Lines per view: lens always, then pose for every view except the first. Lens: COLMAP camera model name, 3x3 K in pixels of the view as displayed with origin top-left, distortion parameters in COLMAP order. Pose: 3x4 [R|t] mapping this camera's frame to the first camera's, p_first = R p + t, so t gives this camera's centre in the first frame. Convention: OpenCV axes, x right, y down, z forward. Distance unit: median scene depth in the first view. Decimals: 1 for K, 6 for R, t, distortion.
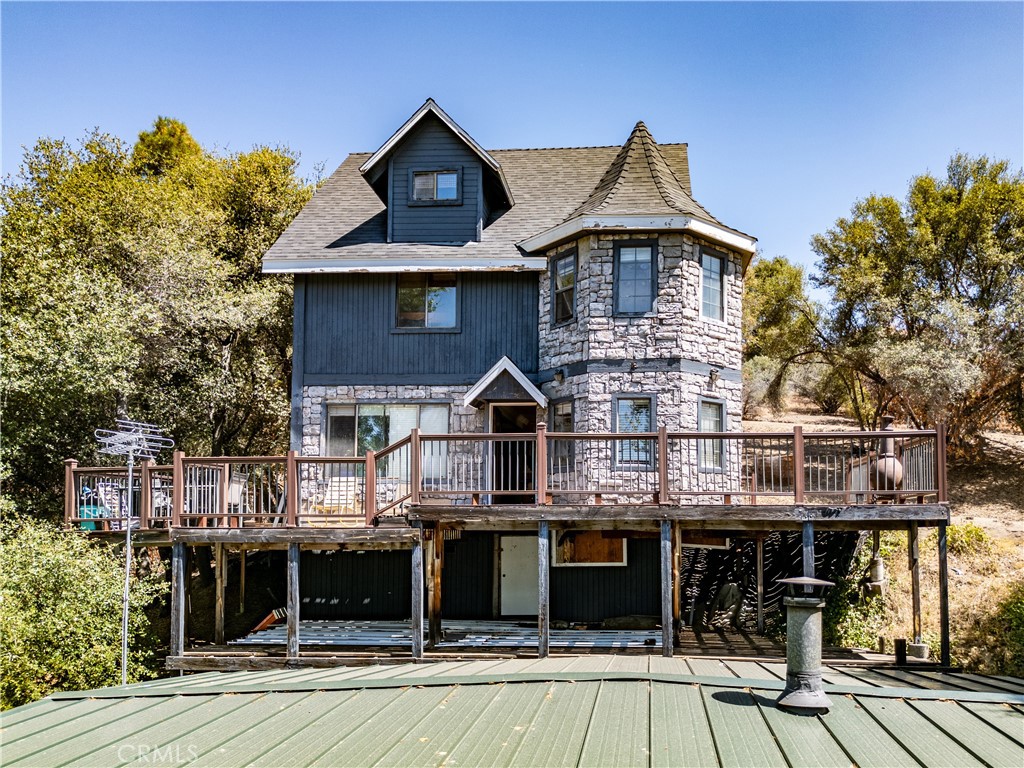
lens RADIAL K [[725.5, 0, 598.6], [0, 725.5, 484.3], [0, 0, 1]] dist [0.064189, -0.054948]
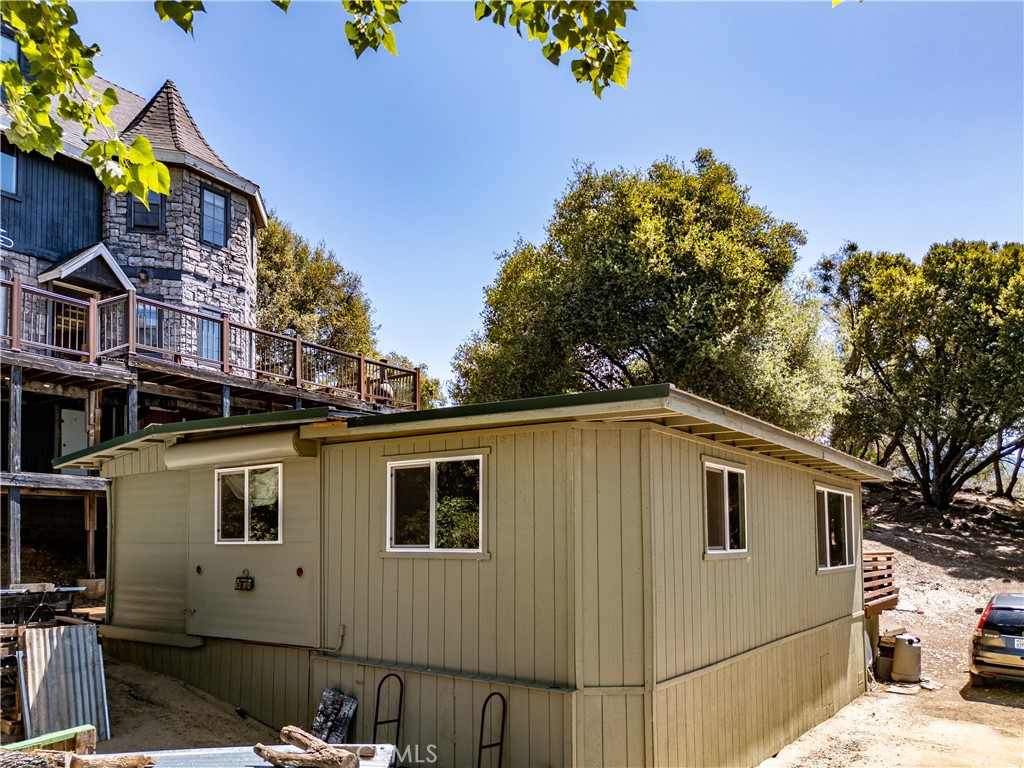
lens RADIAL K [[752.6, 0, 491.2], [0, 752.6, 497.1], [0, 0, 1]] dist [0.031773, -0.019503]
pose [[0.520677, 0.036875, 0.852957, -0.800299], [-0.042591, 0.998945, -0.017188, 0.206695], [-0.852691, -0.027379, 0.521698, -0.120542]]
